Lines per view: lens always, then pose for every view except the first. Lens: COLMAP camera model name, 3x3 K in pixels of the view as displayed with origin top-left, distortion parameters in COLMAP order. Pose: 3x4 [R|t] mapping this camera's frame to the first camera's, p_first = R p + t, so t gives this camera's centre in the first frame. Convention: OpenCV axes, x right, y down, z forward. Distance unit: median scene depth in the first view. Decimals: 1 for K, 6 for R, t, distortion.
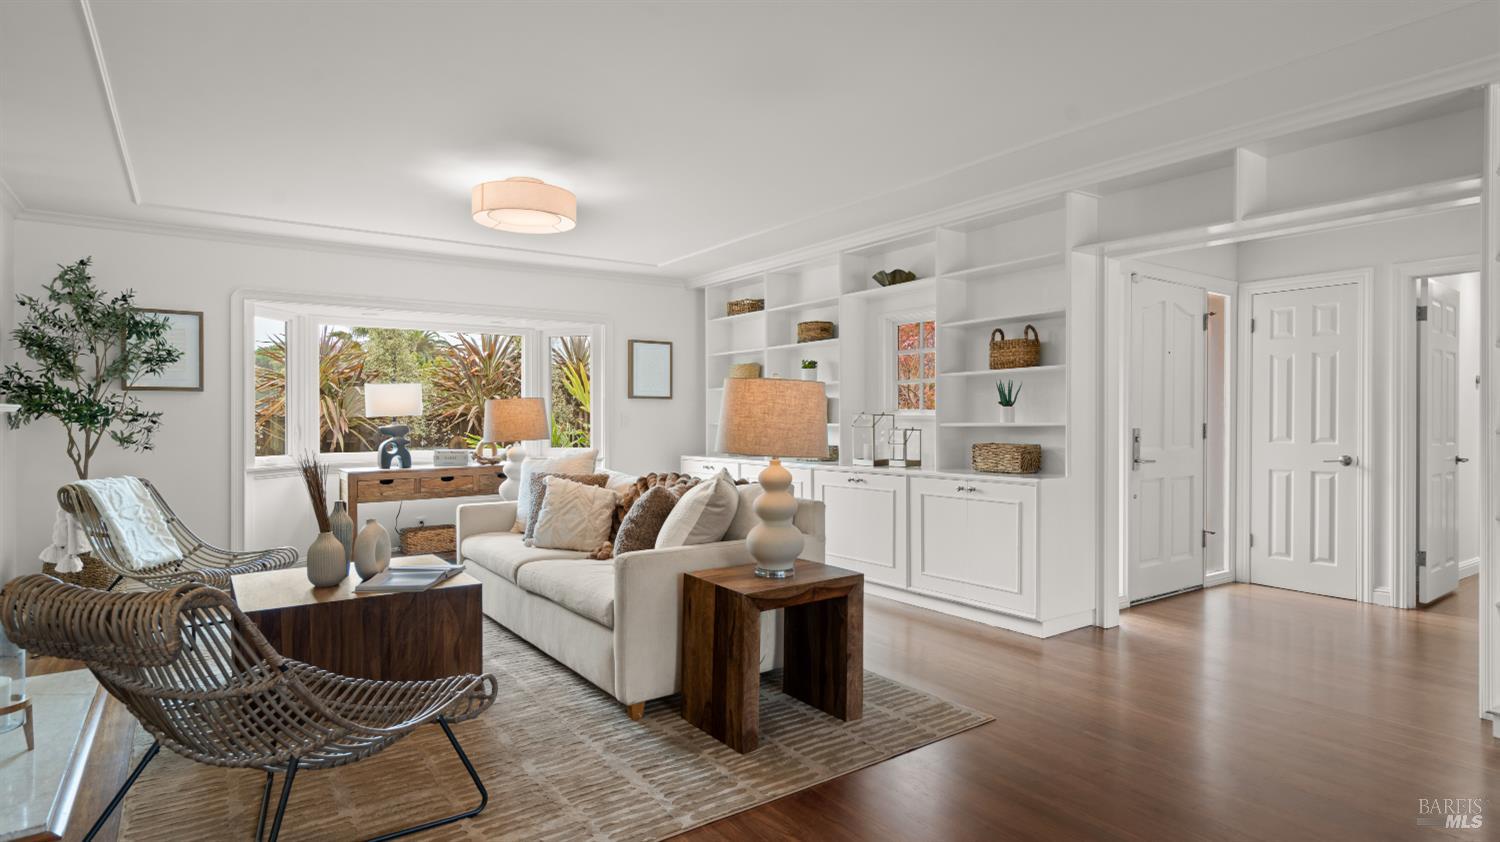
lens RADIAL K [[802.5, 0, 750.2], [0, 802.5, 418.2], [0, 0, 1]] dist [0.001955, -0.000432]
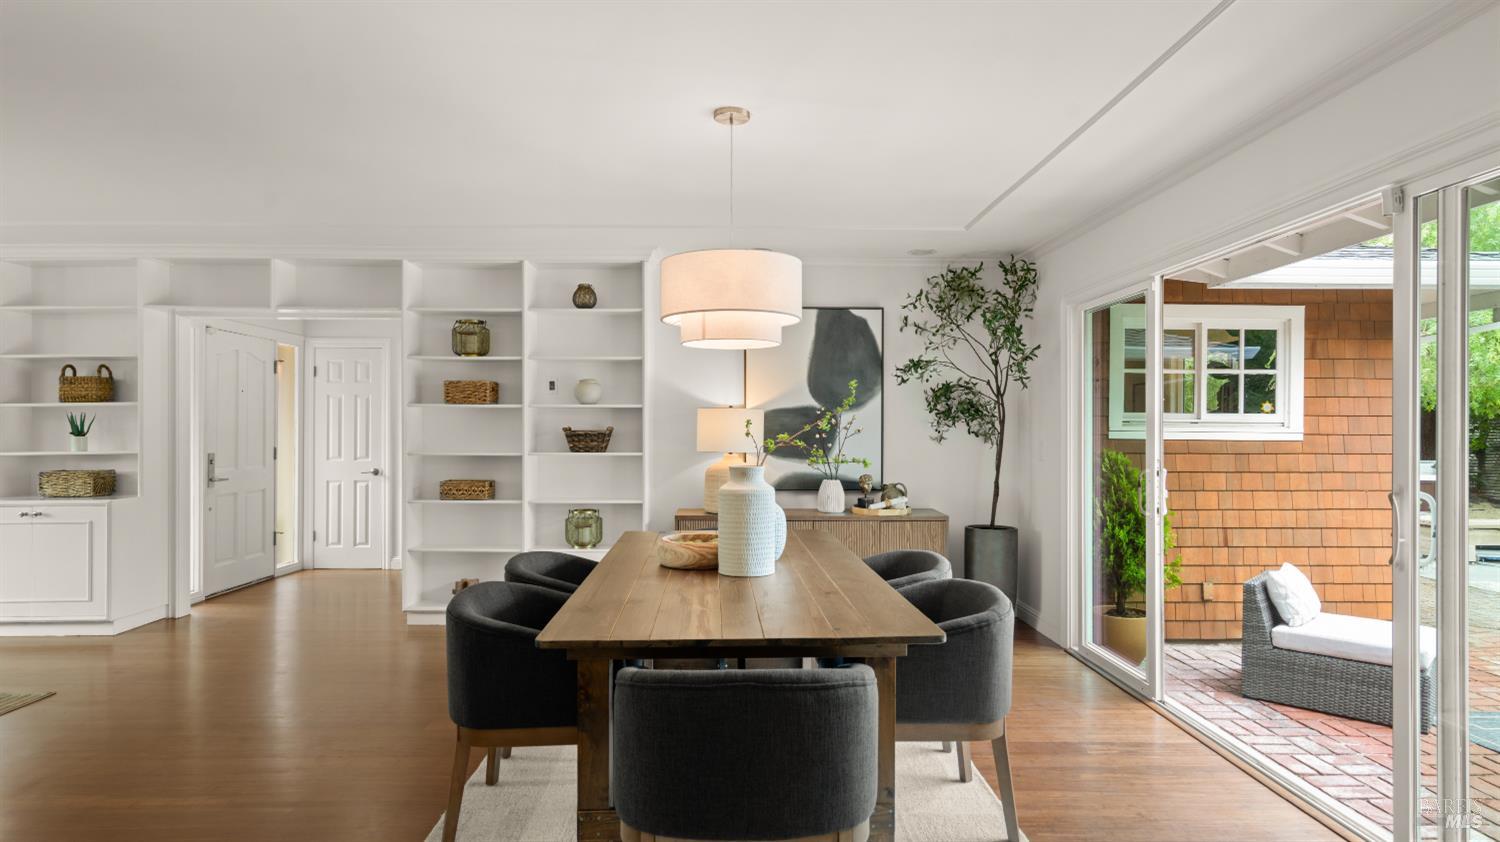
lens RADIAL K [[809.8, 0, 745.1], [0, 809.8, 428.4], [0, 0, 1]] dist [-0.001775, -0.000051]
pose [[0.561879, 0.000164, 0.827220, -0.085719], [0.004397, 0.999985, -0.003185, -0.018478], [-0.827208, 0.005427, 0.561870, -0.384918]]
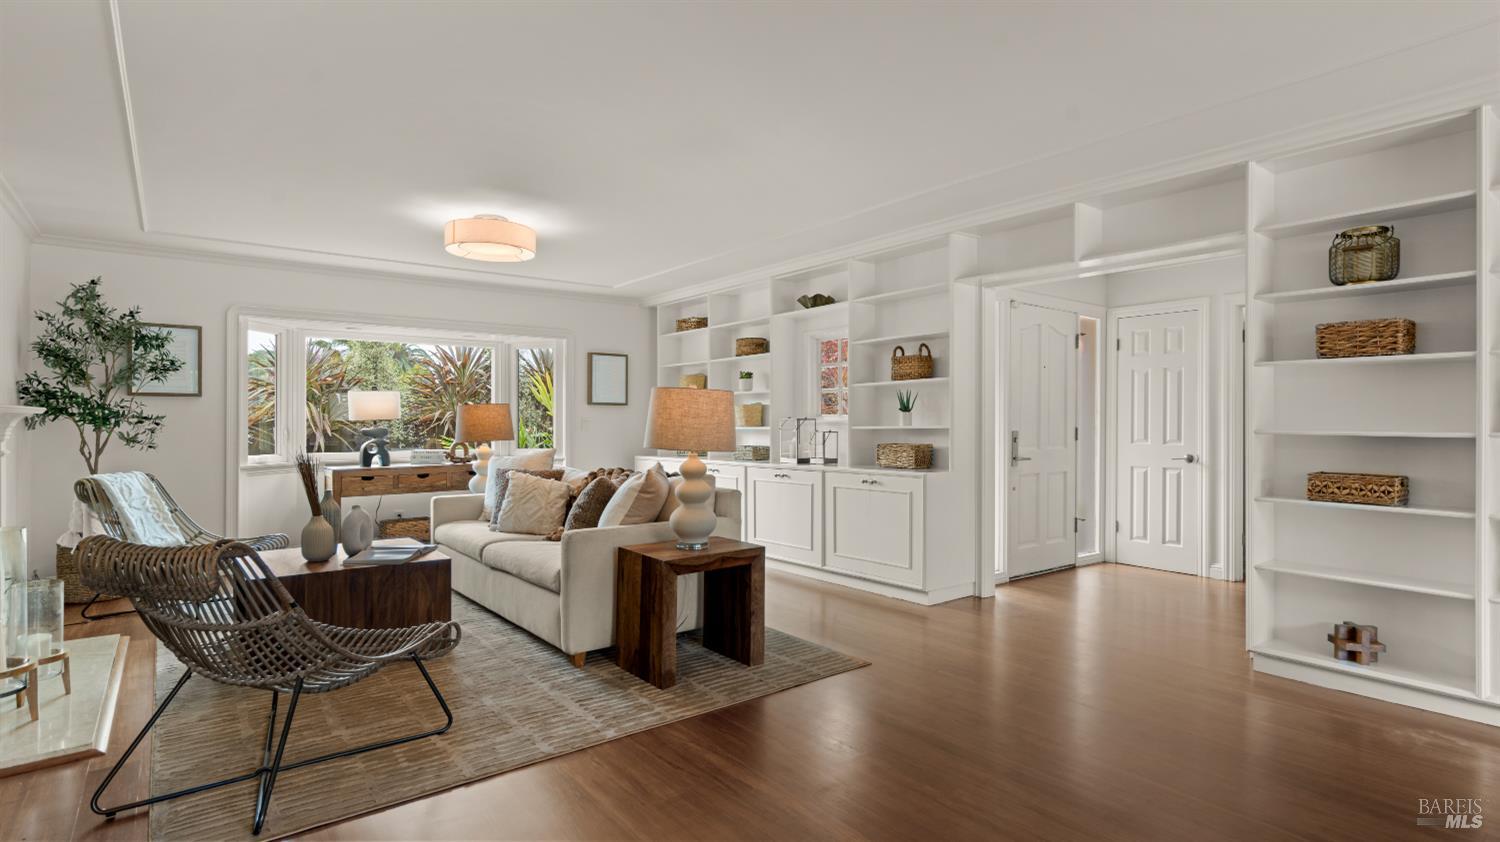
lens RADIAL K [[755.9, 0, 750.0], [0, 755.9, 421.0], [0, 0, 1]] dist [-0.000255, 0.000557]
pose [[0.998957, 0.002111, 0.045610, 0.041395], [-0.001903, 0.999988, -0.004592, 0.004011], [-0.045619, 0.004500, 0.998949, -0.102574]]
